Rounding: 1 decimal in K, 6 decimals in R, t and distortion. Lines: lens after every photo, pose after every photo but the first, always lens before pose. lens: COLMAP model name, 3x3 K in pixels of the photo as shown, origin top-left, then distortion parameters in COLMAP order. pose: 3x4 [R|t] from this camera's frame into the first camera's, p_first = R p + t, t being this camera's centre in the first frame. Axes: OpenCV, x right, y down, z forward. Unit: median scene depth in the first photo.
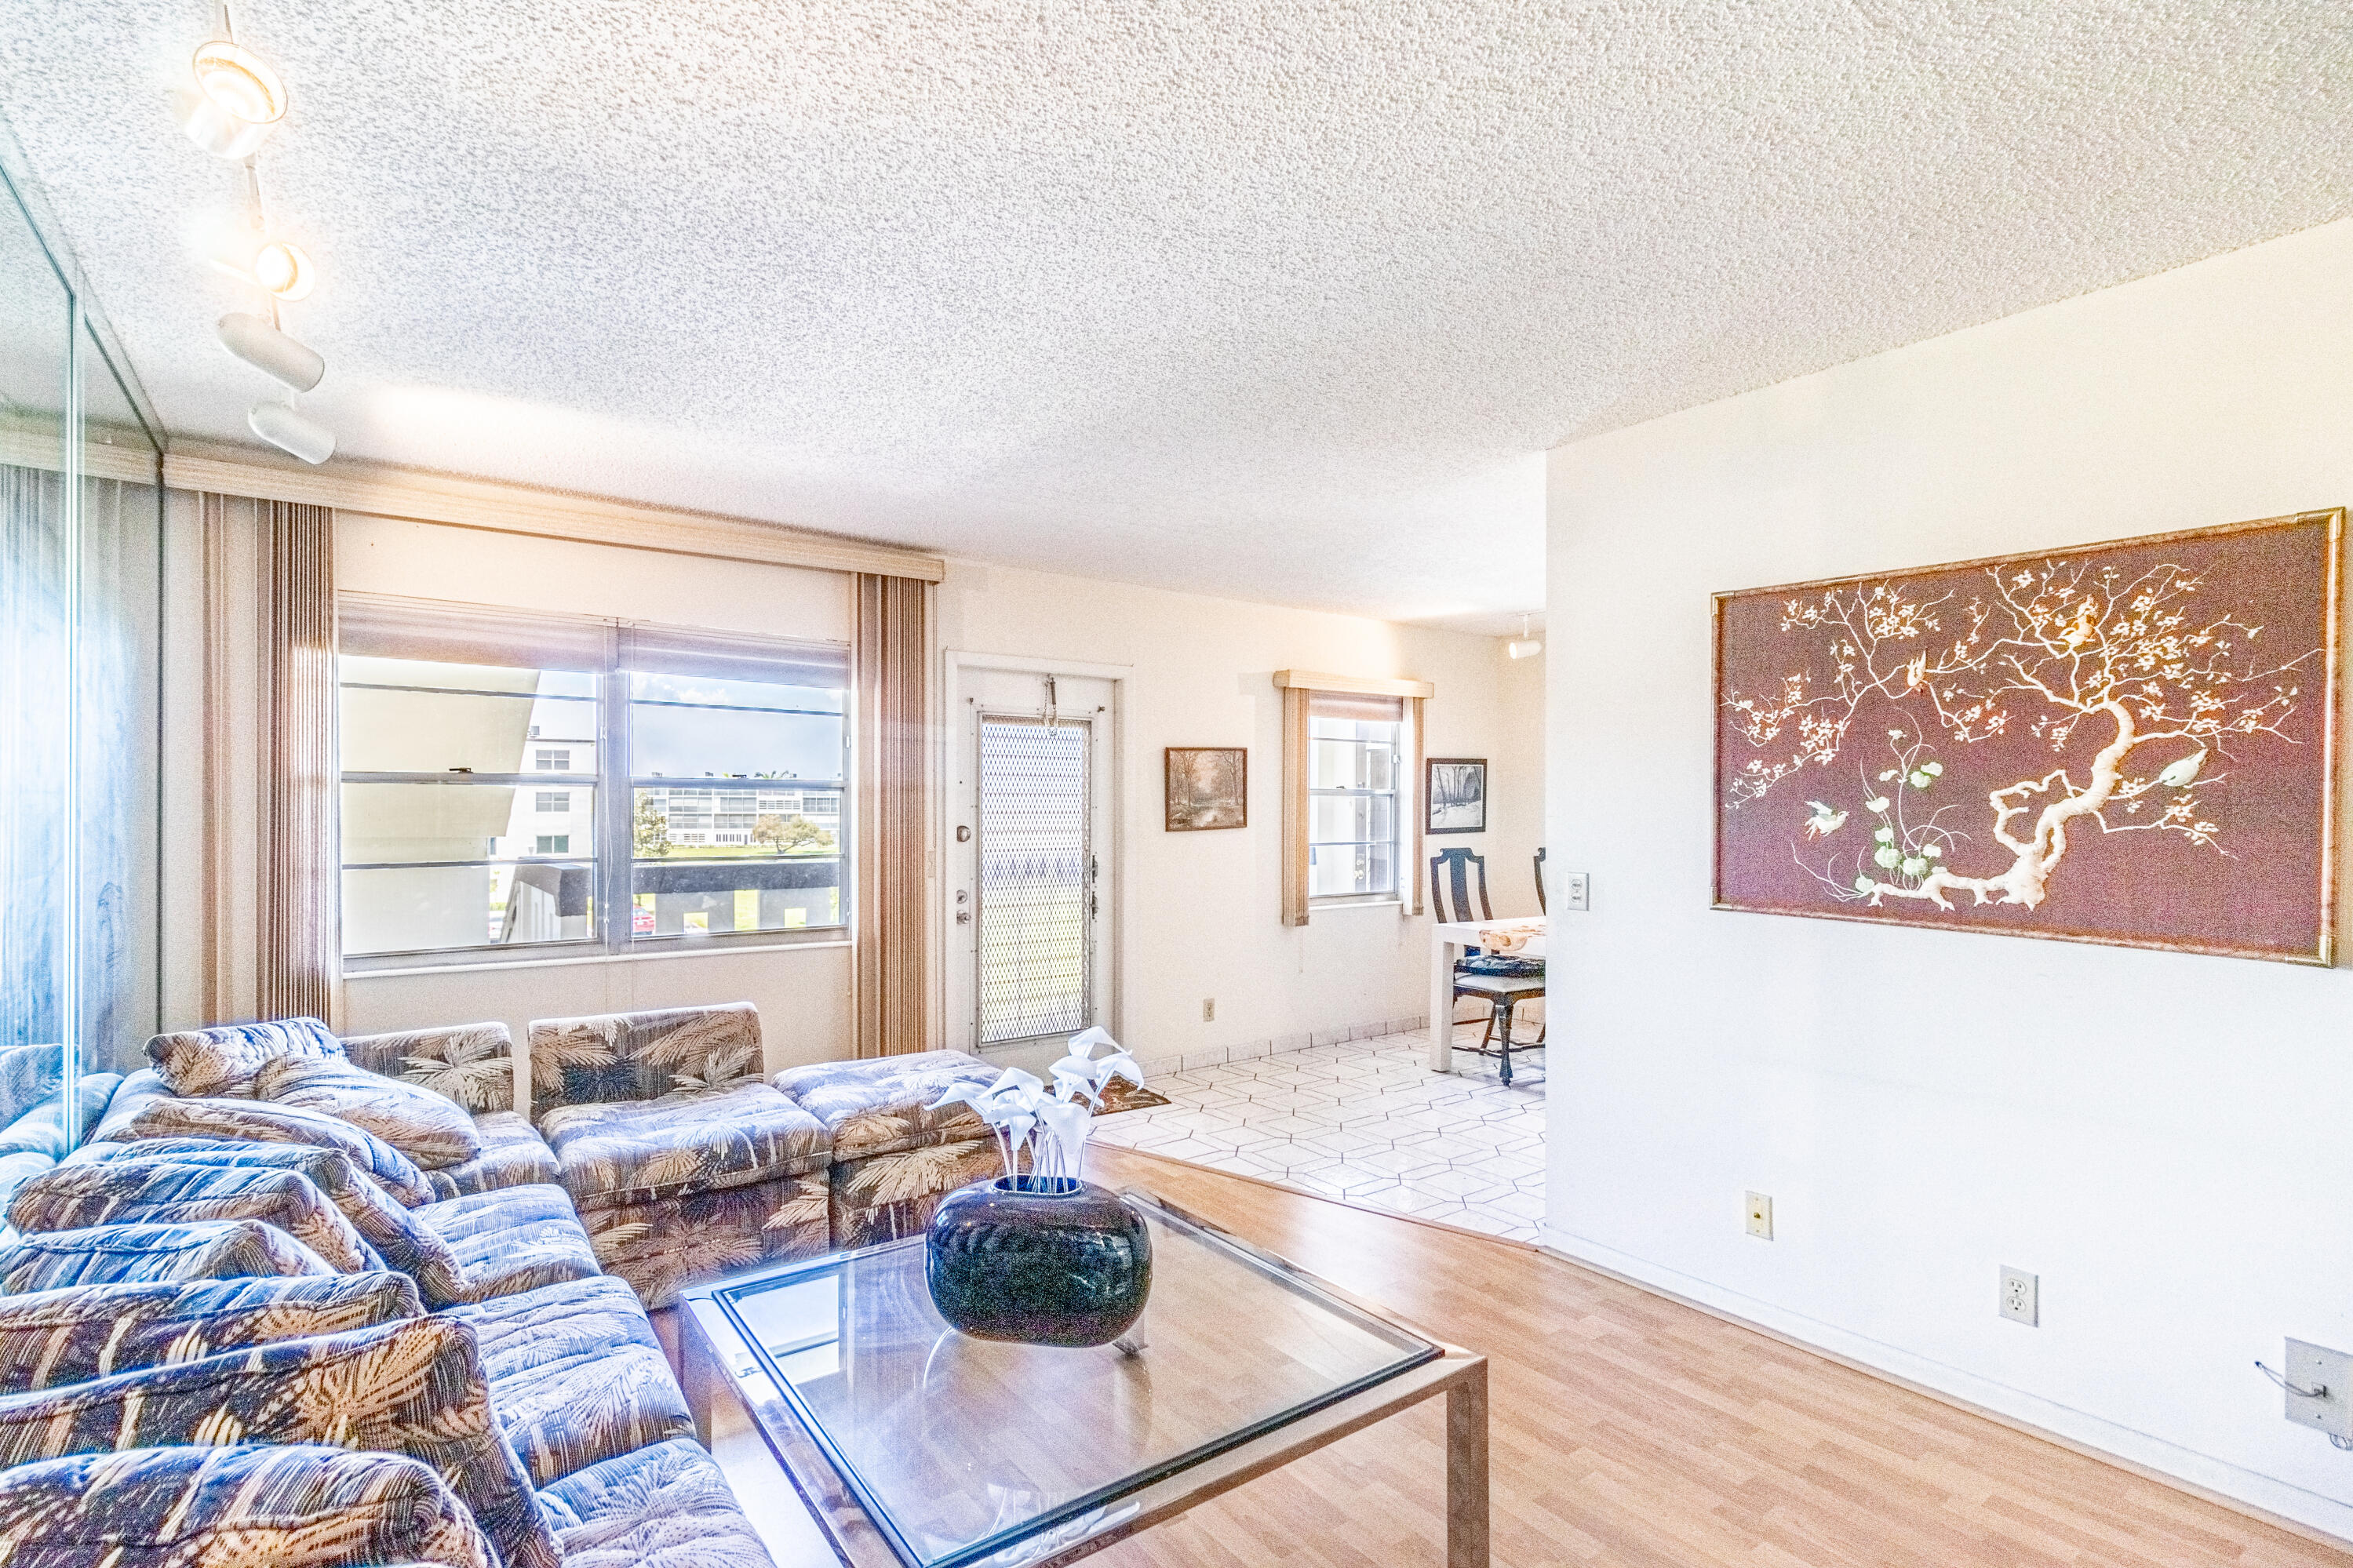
lens RADIAL K [[1114.0, 0, 1175.8], [0, 1114.0, 797.9], [0, 0, 1]] dist [-0.002171, 0.000164]
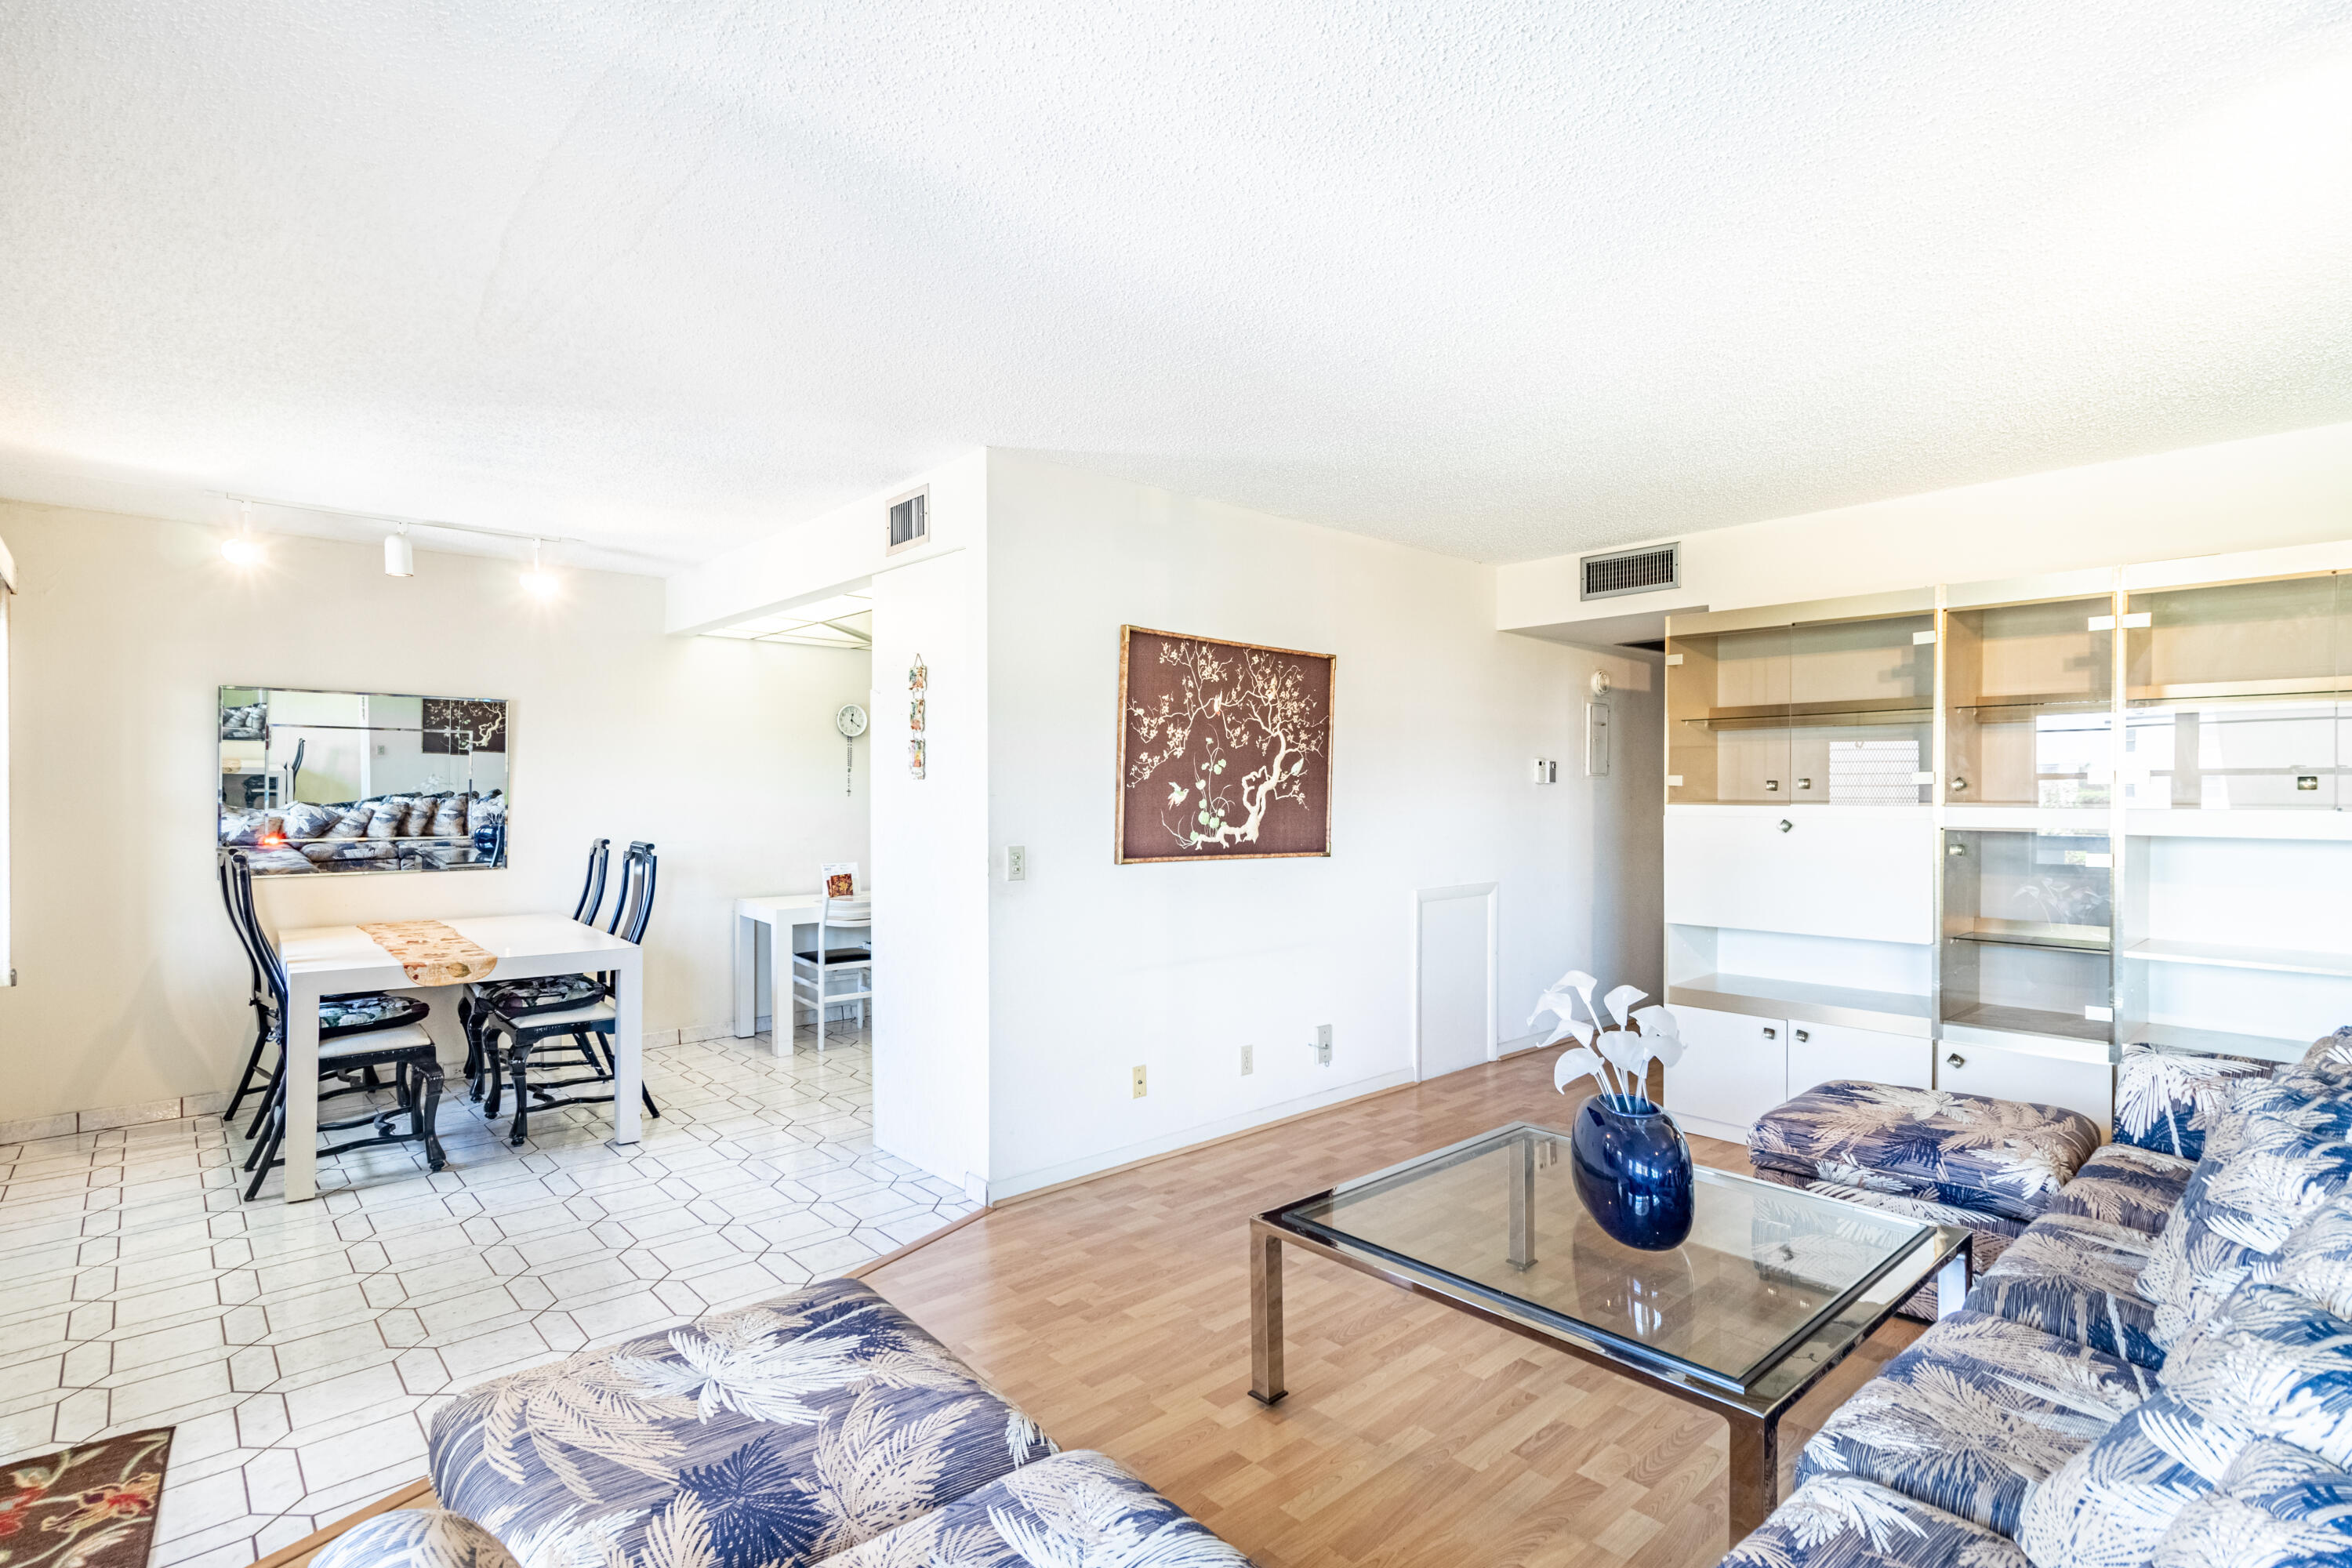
lens RADIAL K [[1113.7, 0, 1173.5], [0, 1113.7, 790.5], [0, 0, 1]] dist [-0.002171, 0.000164]
pose [[-0.086892, -0.001339, 0.996217, -0.964710], [-0.002376, 0.999997, 0.001137, 0.013048], [-0.996215, -0.002269, -0.086895, 1.214712]]
